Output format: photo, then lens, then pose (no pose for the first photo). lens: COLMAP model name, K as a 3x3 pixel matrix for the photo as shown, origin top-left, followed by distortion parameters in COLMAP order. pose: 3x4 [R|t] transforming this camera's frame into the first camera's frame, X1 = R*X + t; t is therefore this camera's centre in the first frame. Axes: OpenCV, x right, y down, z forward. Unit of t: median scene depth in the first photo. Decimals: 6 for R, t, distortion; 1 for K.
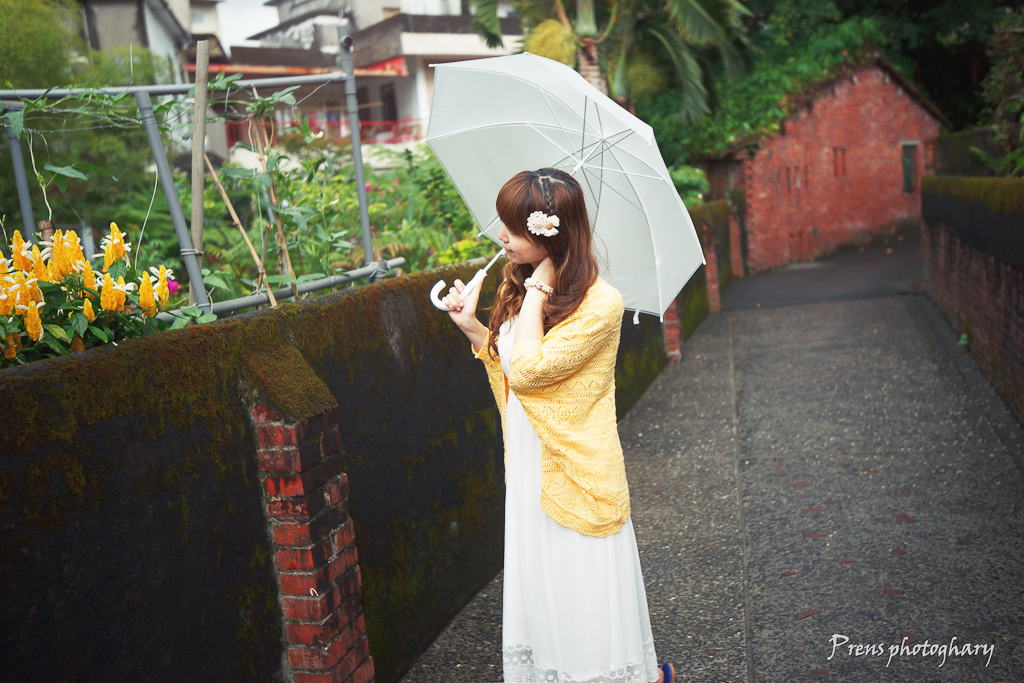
lens RADIAL K [[997.1, 0, 513.1], [0, 997.1, 344.0], [0, 0, 1]] dist [0.067397, 0.000000]
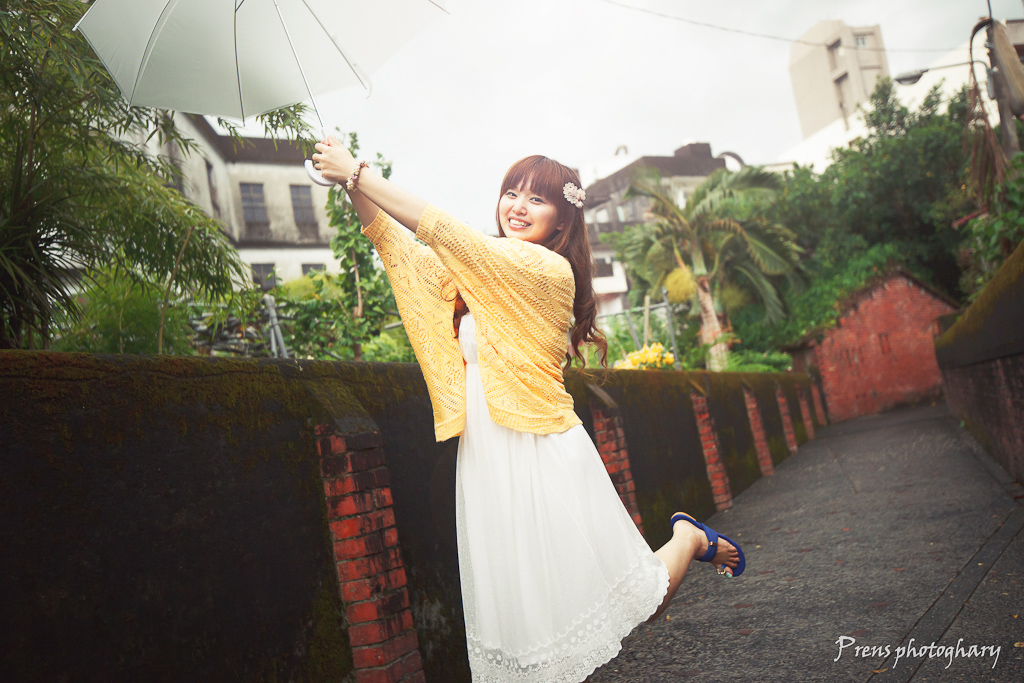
lens RADIAL K [[997.1, 0, 510.1], [0, 997.1, 340.7], [0, 0, 1]] dist [0.067397, 0.000000]
pose [[0.993751, -0.093456, -0.061029, -0.106200], [0.076624, 0.968771, -0.235820, 0.105958], [0.081161, 0.229670, 0.969879, -0.399454]]
